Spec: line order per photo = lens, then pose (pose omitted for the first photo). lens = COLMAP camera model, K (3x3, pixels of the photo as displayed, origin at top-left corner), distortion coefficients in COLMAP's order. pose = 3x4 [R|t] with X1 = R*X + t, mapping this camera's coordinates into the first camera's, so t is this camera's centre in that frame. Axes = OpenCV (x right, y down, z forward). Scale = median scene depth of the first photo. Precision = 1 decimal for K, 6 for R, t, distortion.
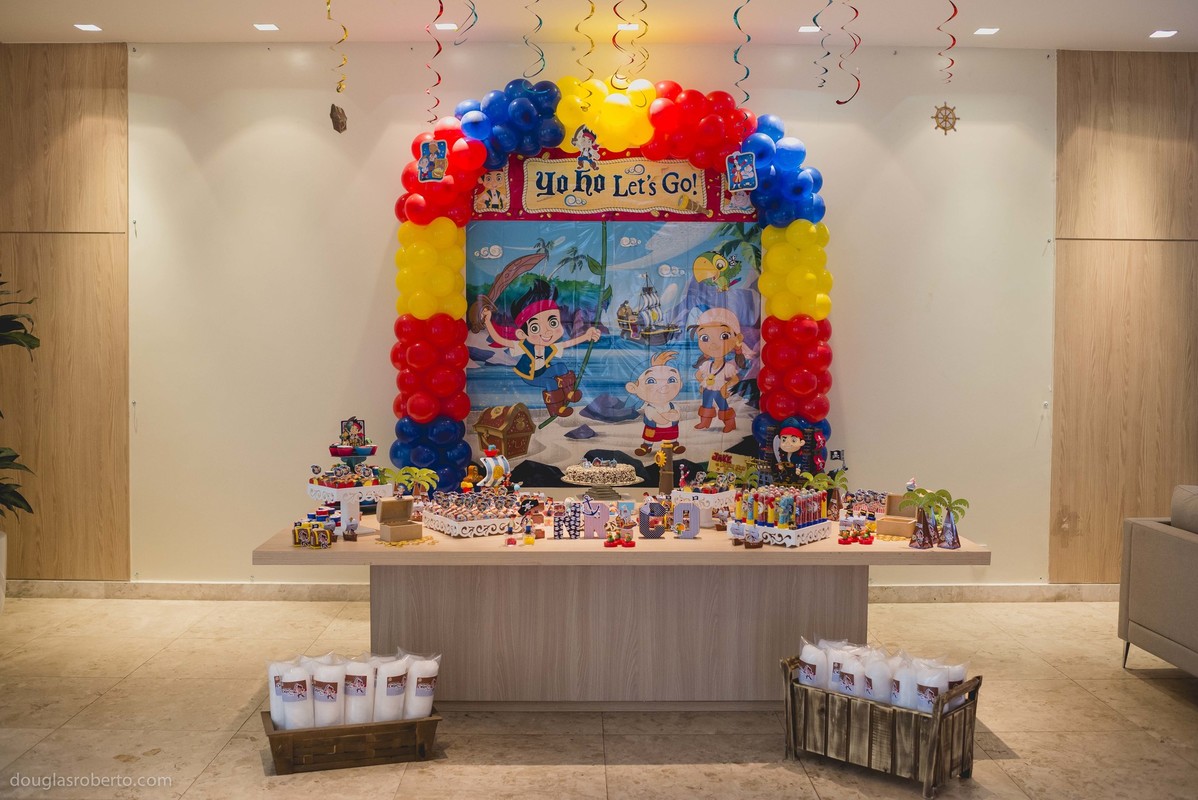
lens RADIAL K [[1194.7, 0, 592.4], [0, 1194.7, 393.8], [0, 0, 1]] dist [-0.059917, 0.000000]
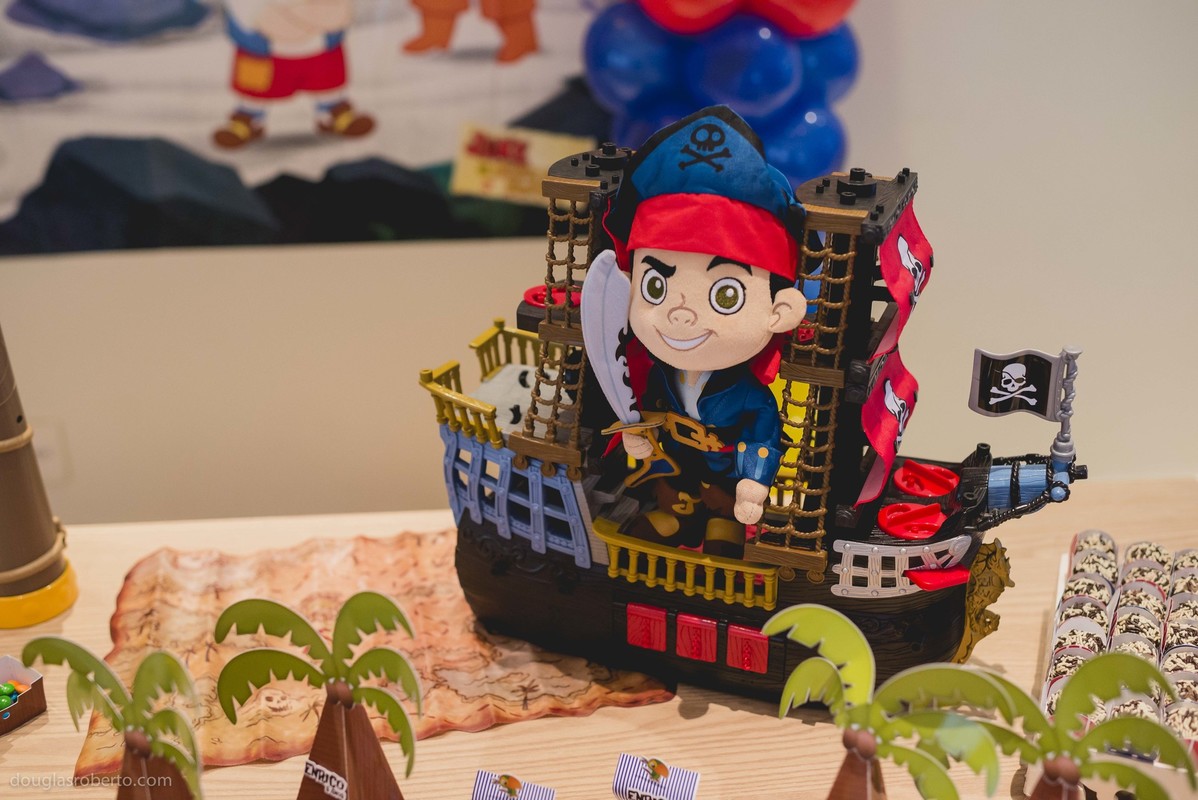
lens RADIAL K [[1194.7, 0, 608.5], [0, 1194.7, 400.5], [0, 0, 1]] dist [-0.059917, 0.000000]
pose [[0.997354, -0.042139, 0.059243, 0.117969], [0.016876, 0.926820, 0.375126, -0.001096], [-0.070715, -0.373133, 0.925079, 0.698316]]
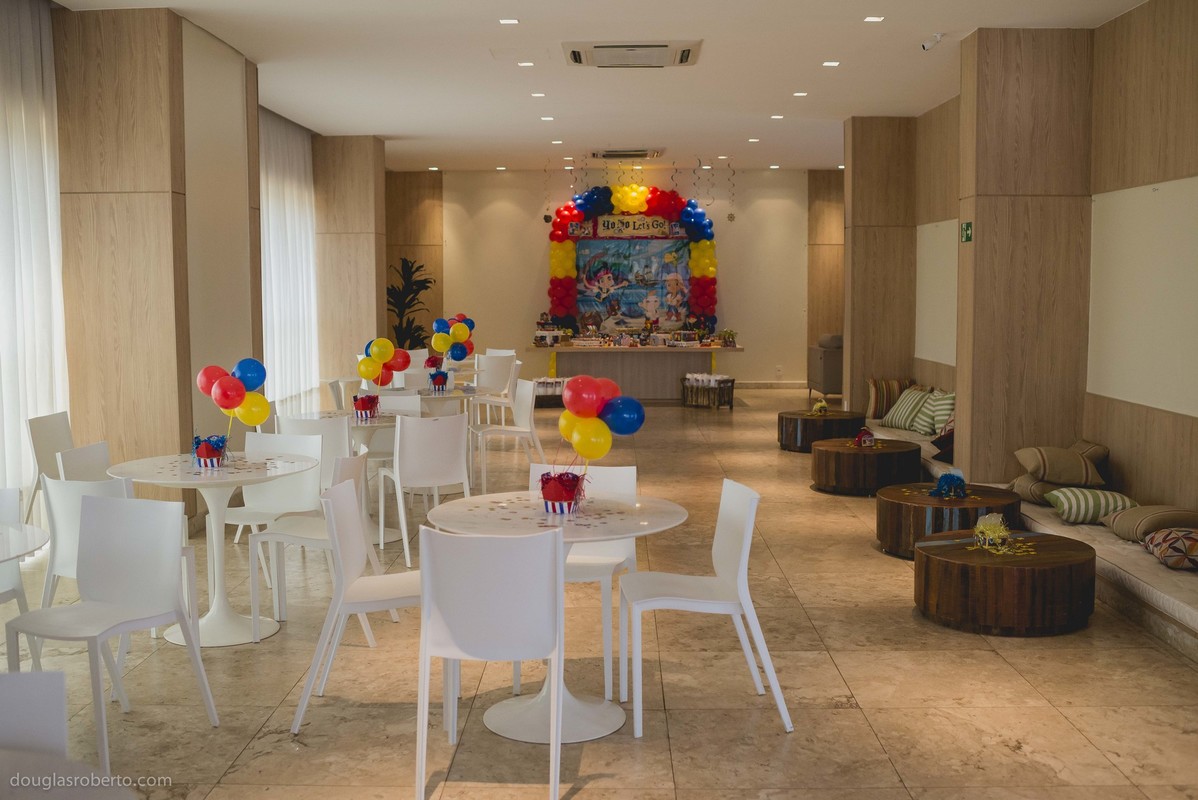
lens RADIAL K [[1194.7, 0, 598.6], [0, 1194.7, 398.2], [0, 0, 1]] dist [-0.059917, 0.000000]
pose [[0.999690, -0.005433, -0.024284, 0.004212], [0.006511, 0.998987, 0.044519, 0.082198], [0.024018, -0.044663, 0.998713, -1.592058]]
